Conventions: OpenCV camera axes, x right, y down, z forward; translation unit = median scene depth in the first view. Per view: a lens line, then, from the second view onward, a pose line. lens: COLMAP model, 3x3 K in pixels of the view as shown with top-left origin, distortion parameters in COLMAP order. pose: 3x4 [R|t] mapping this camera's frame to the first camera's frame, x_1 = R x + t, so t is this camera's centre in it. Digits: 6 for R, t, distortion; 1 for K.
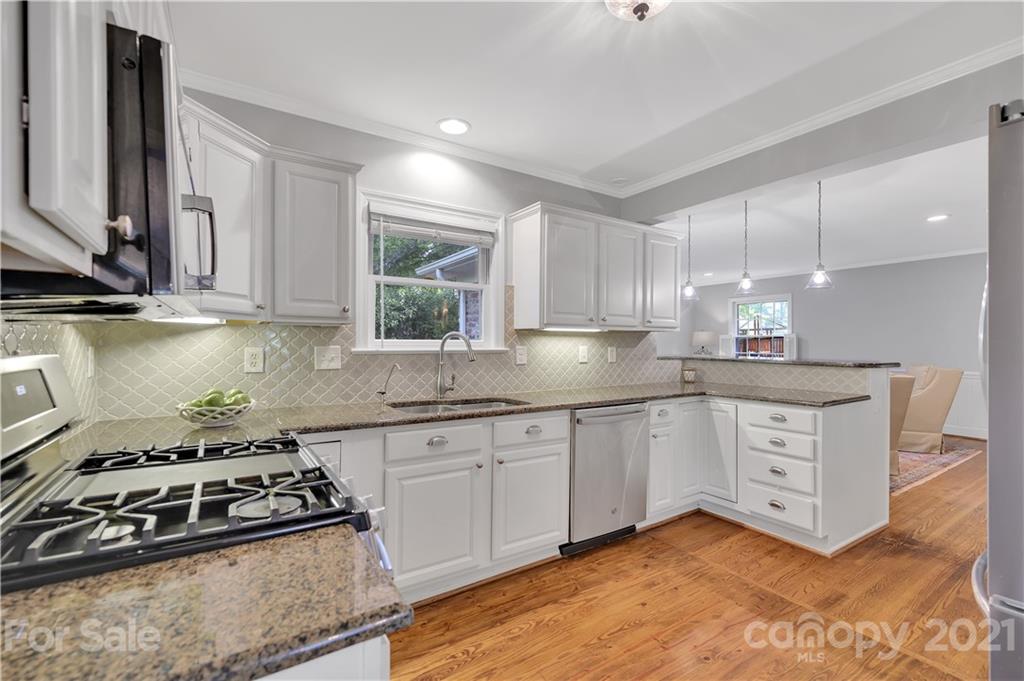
lens RADIAL K [[445.6, 0, 513.6], [0, 445.6, 344.3], [0, 0, 1]] dist [0.001041, 0.000298]
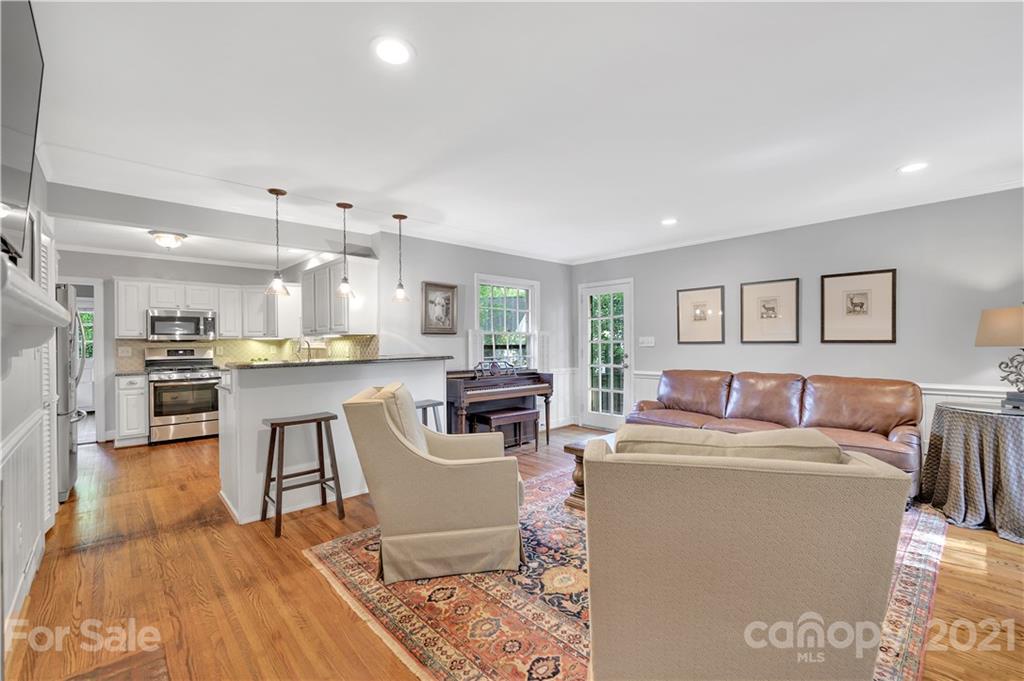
lens RADIAL K [[445.6, 0, 514.0], [0, 445.6, 342.6], [0, 0, 1]] dist [0.001041, 0.000298]
pose [[0.158320, -0.003834, -0.987380, 2.213739], [0.012260, 0.999923, -0.001917, 0.006667], [0.987312, -0.011802, 0.158355, 1.669936]]
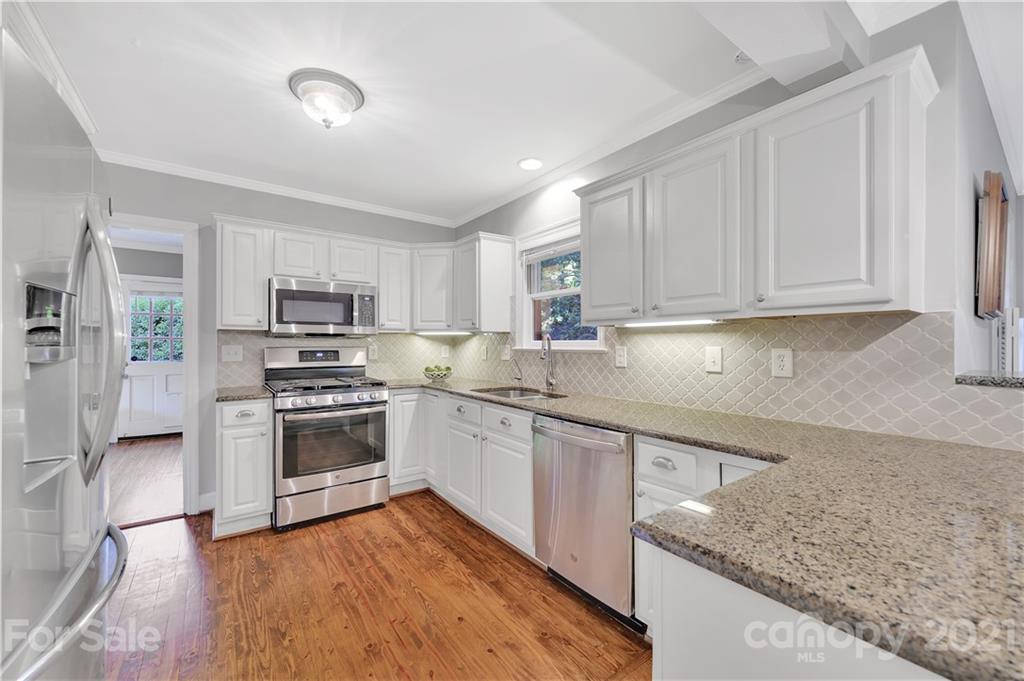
lens RADIAL K [[413.2, 0, 510.7], [0, 413.2, 341.8], [0, 0, 1]] dist [0.004016, -0.000004]
pose [[0.048439, -0.005658, -0.998810, 0.941885], [0.002522, 0.999981, -0.005542, -0.000827], [0.998823, -0.002250, 0.048452, 0.851556]]
